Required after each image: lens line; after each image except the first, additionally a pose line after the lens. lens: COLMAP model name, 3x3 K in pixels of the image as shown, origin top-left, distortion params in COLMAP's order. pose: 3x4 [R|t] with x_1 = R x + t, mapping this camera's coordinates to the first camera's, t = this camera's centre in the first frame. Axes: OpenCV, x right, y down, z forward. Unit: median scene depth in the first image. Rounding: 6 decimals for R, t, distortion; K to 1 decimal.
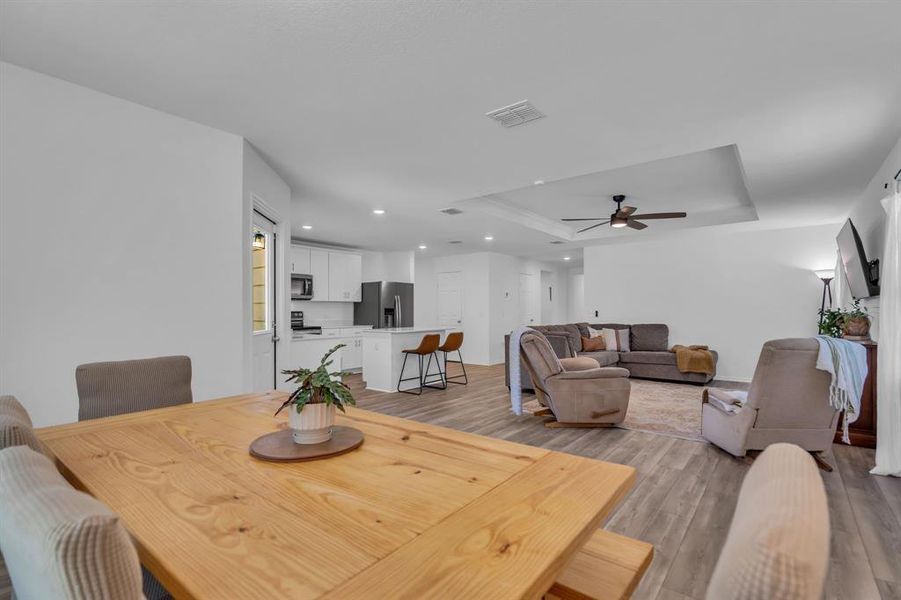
lens RADIAL K [[416.7, 0, 459.4], [0, 416.7, 308.2], [0, 0, 1]] dist [-0.000583, 0.002798]
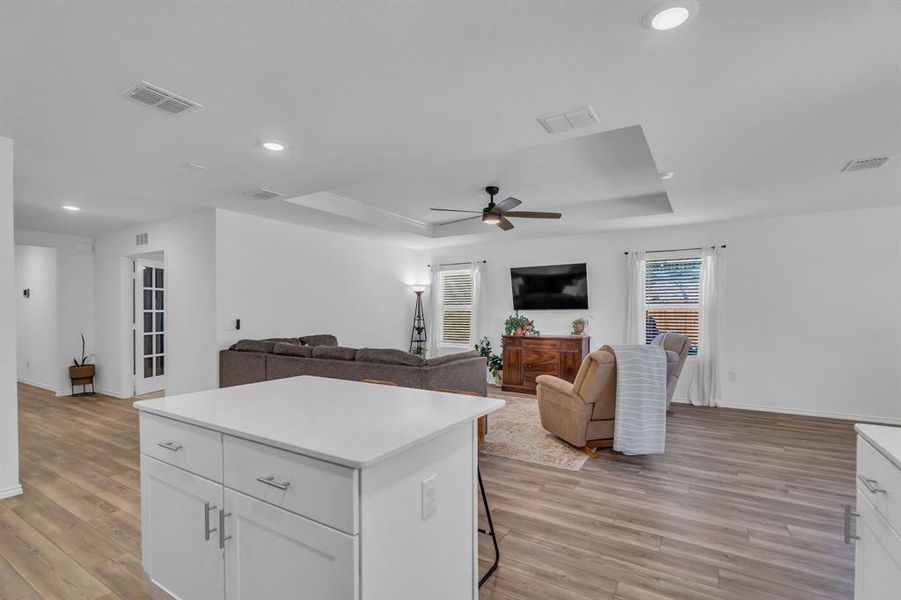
lens RADIAL K [[416.7, 0, 455.4], [0, 416.7, 304.1], [0, 0, 1]] dist [-0.000583, 0.002798]
pose [[-0.108109, 0.016492, 0.994002, -0.366816], [-0.004953, 0.999841, -0.017128, -0.009036], [-0.994127, -0.006775, -0.108010, 0.875216]]
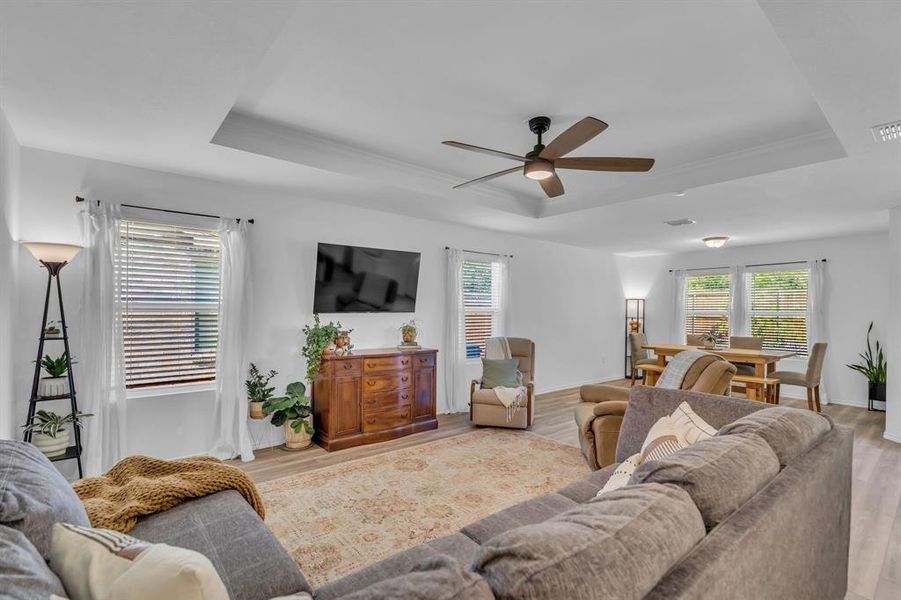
lens RADIAL K [[416.7, 0, 451.3], [0, 416.7, 311.5], [0, 0, 1]] dist [-0.000583, 0.002798]
pose [[-0.976138, -0.006691, 0.217049, 0.281593], [-0.007405, 0.999970, -0.002476, -0.014702], [-0.217026, -0.004024, -0.976158, 1.164693]]
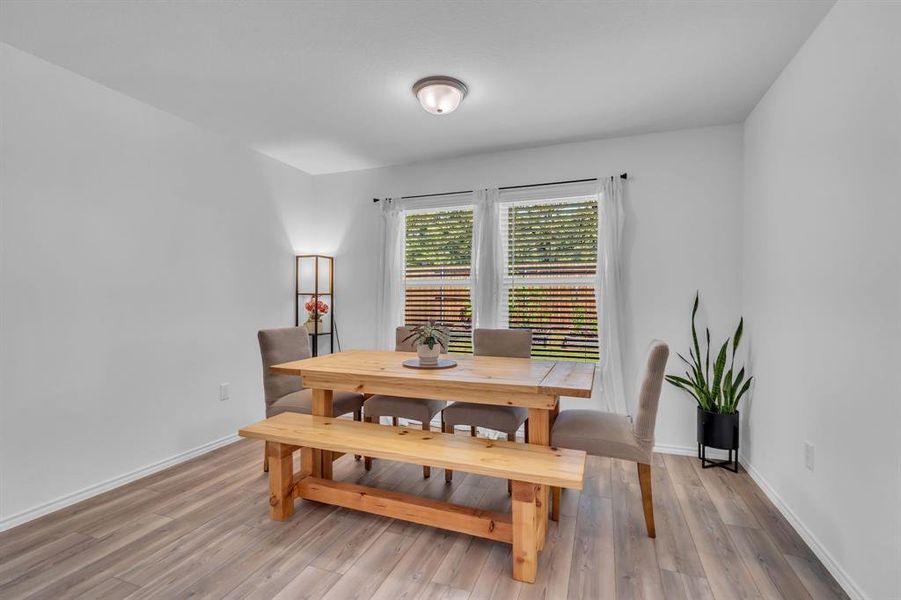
lens RADIAL K [[416.7, 0, 448.6], [0, 416.7, 303.4], [0, 0, 1]] dist [-0.000583, 0.002798]
pose [[-0.957401, 0.002740, -0.288749, 0.026475], [0.000761, 0.999975, 0.006967, 0.004316], [0.288761, 0.006451, -0.957379, 0.530773]]
